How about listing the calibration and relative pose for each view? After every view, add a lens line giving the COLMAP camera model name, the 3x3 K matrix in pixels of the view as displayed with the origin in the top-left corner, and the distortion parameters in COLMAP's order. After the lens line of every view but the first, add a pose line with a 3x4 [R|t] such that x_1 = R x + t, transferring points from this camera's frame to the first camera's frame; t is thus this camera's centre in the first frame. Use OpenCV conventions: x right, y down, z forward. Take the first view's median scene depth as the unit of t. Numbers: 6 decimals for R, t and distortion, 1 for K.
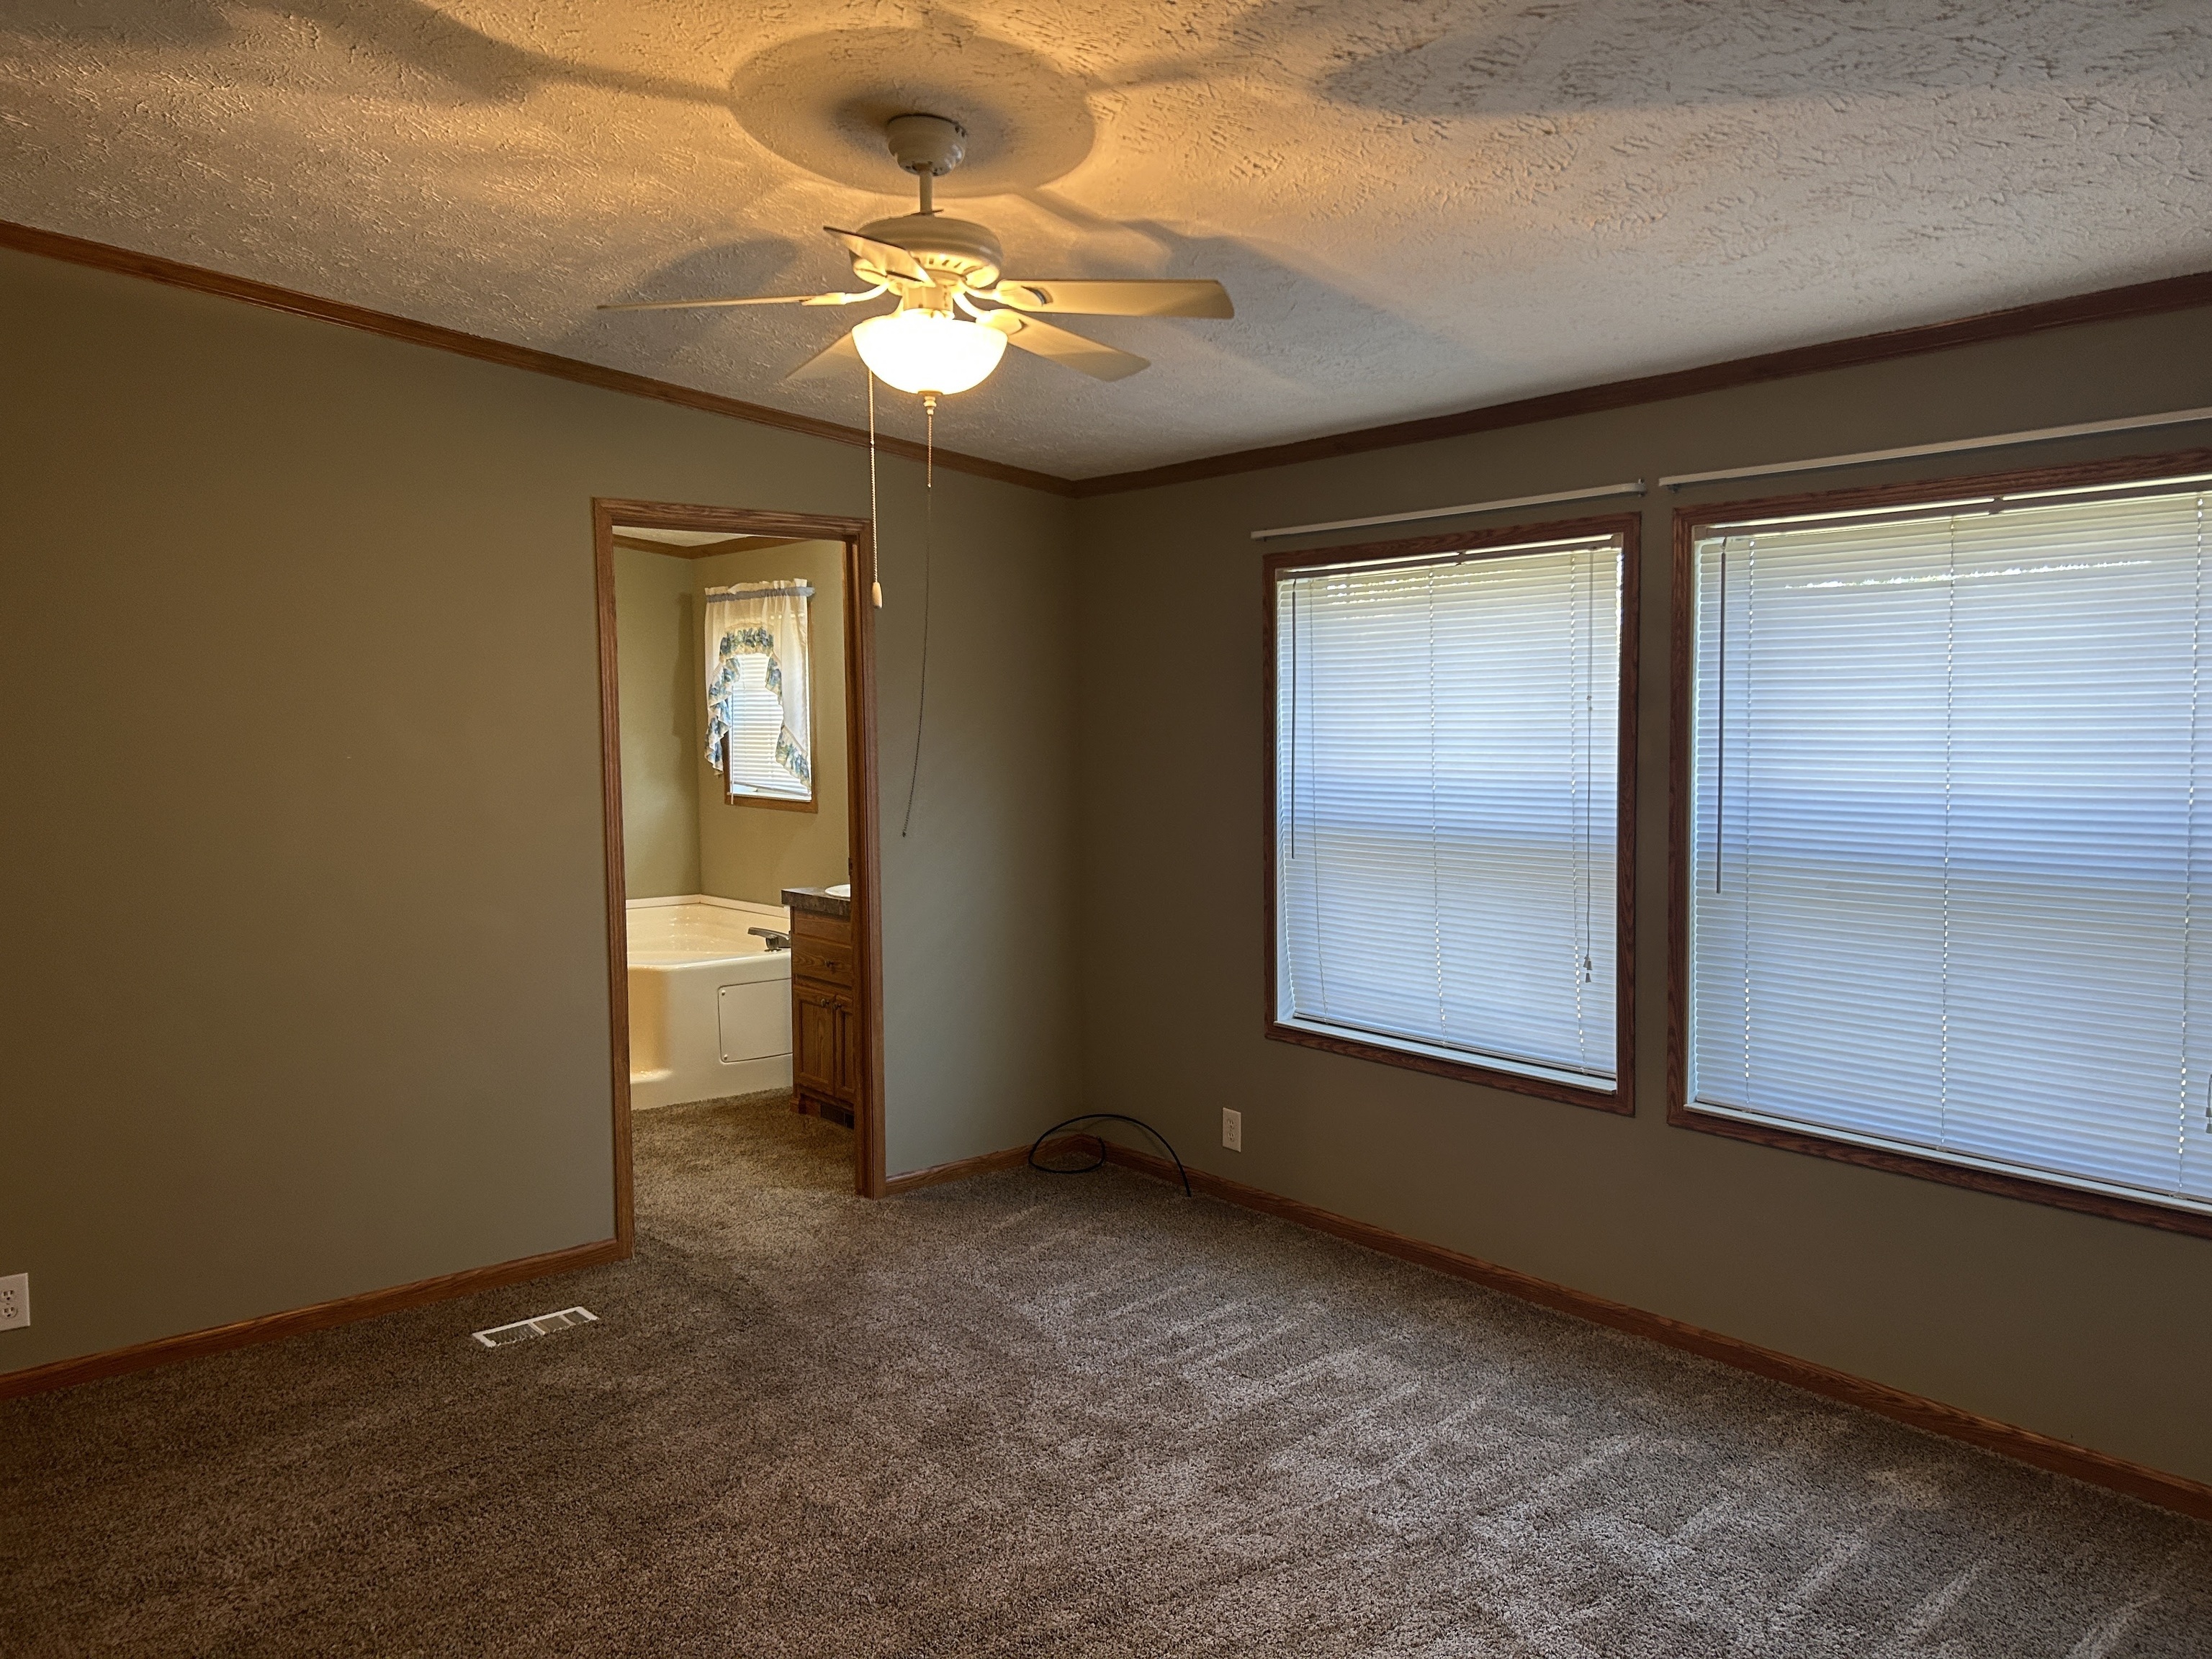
lens RADIAL K [[1671.4, 0, 1083.2], [0, 1671.4, 800.2], [0, 0, 1]] dist [0.022215, 0.000781]
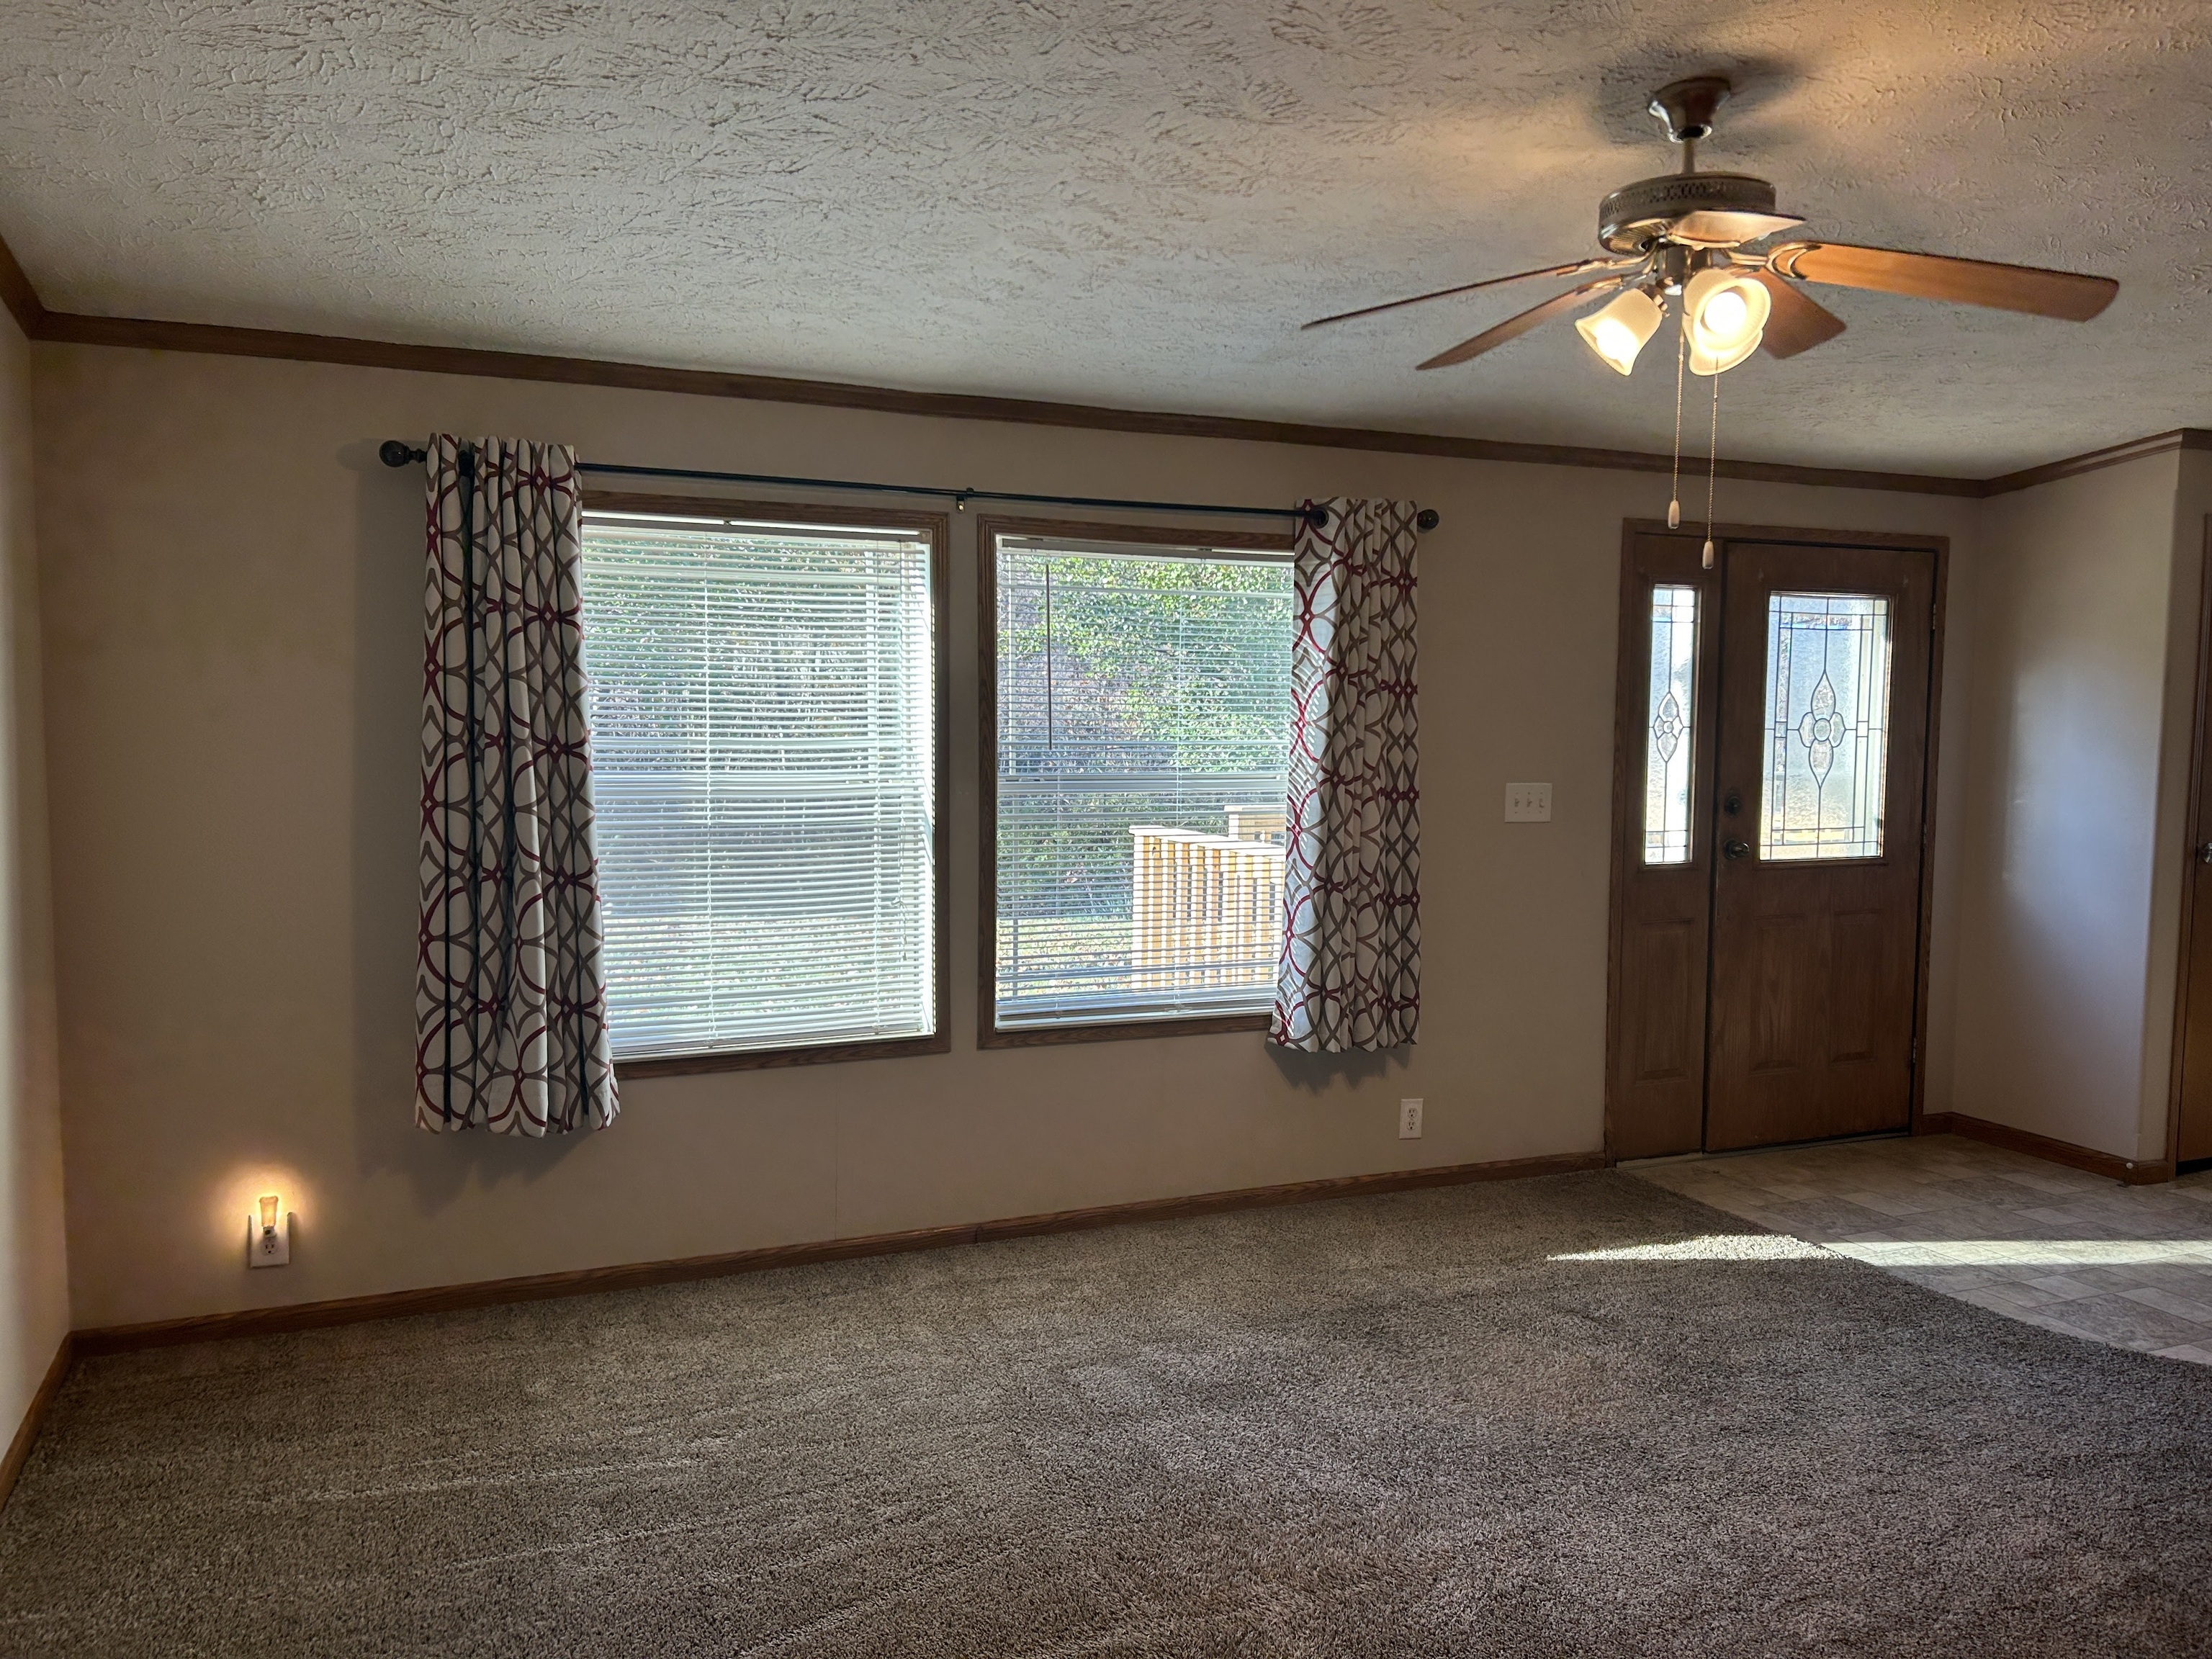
lens RADIAL K [[1664.8, 0, 1106.0], [0, 1664.8, 829.5], [0, 0, 1]] dist [0.055720, -0.061766]
pose [[0.269359, -0.064580, 0.960872, -0.716070], [0.043189, 0.997555, 0.054938, -0.017290], [-0.962071, 0.026701, 0.271490, 0.592585]]
